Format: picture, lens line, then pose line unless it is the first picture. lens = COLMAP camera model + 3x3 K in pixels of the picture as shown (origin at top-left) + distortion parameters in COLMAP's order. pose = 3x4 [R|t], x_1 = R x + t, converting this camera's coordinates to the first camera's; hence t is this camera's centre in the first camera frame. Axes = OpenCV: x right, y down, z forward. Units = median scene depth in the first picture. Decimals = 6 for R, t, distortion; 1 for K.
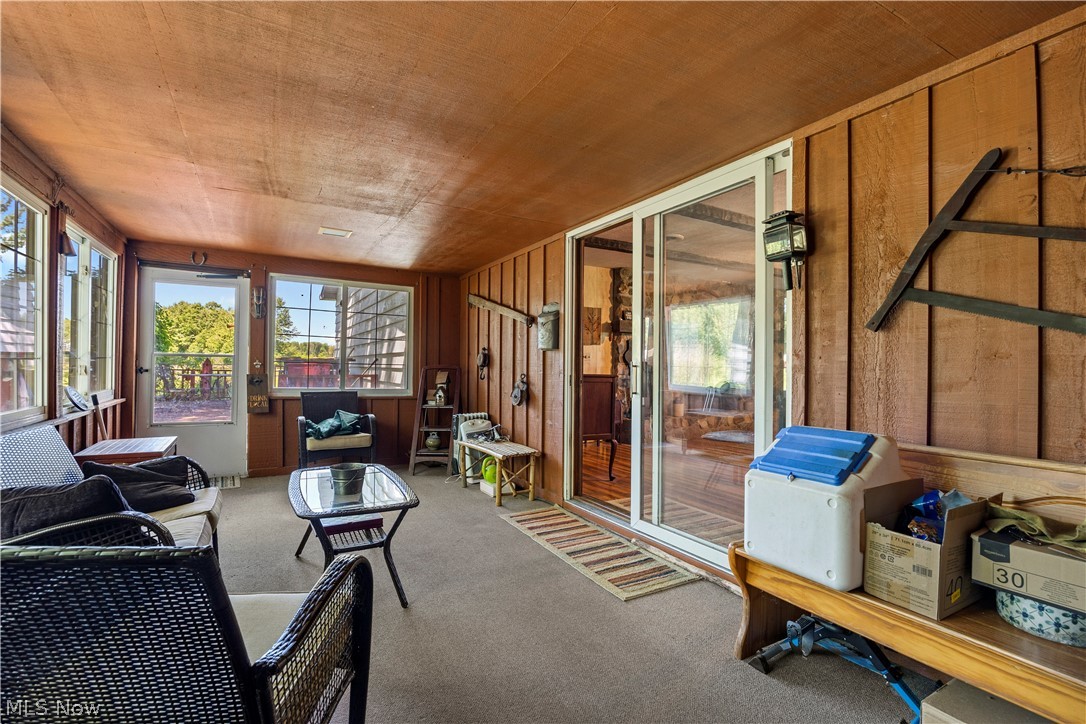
lens RADIAL K [[504.3, 0, 542.1], [0, 504.3, 359.4], [0, 0, 1]] dist [-0.017187, 0.000558]
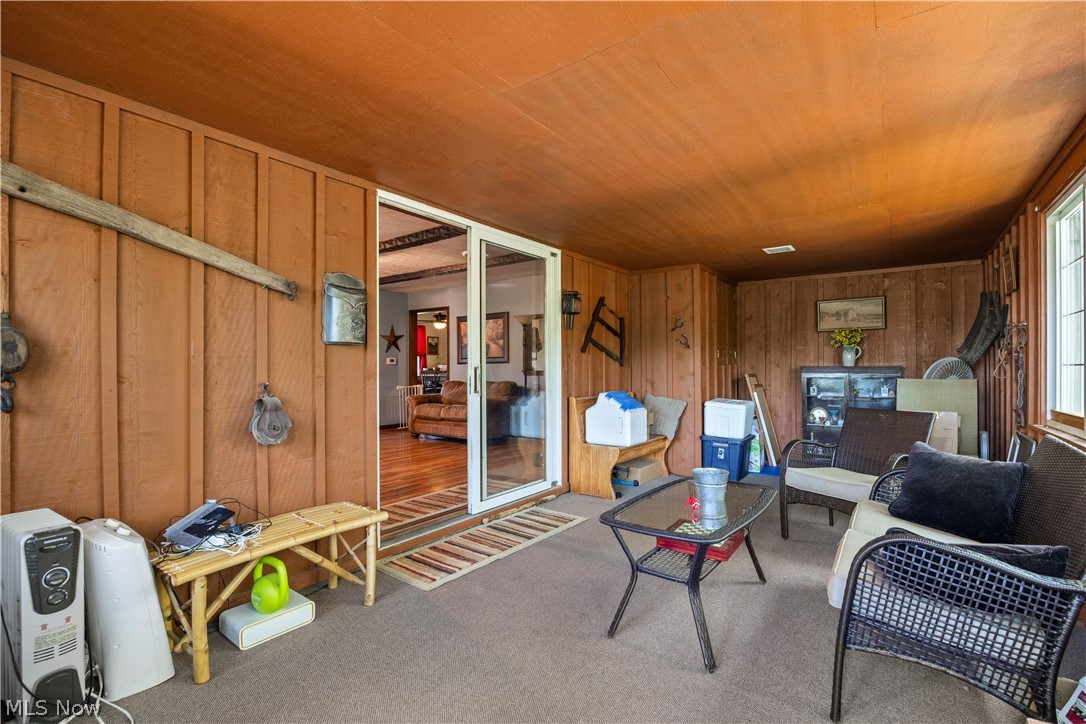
lens RADIAL K [[504.3, 0, 536.2], [0, 504.3, 369.1], [0, 0, 1]] dist [-0.017187, 0.000558]
pose [[-0.419166, -0.006099, 0.907889, -0.992668], [-0.012624, 0.999920, 0.000889, 0.012783], [-0.907822, -0.011088, -0.419209, 1.507618]]
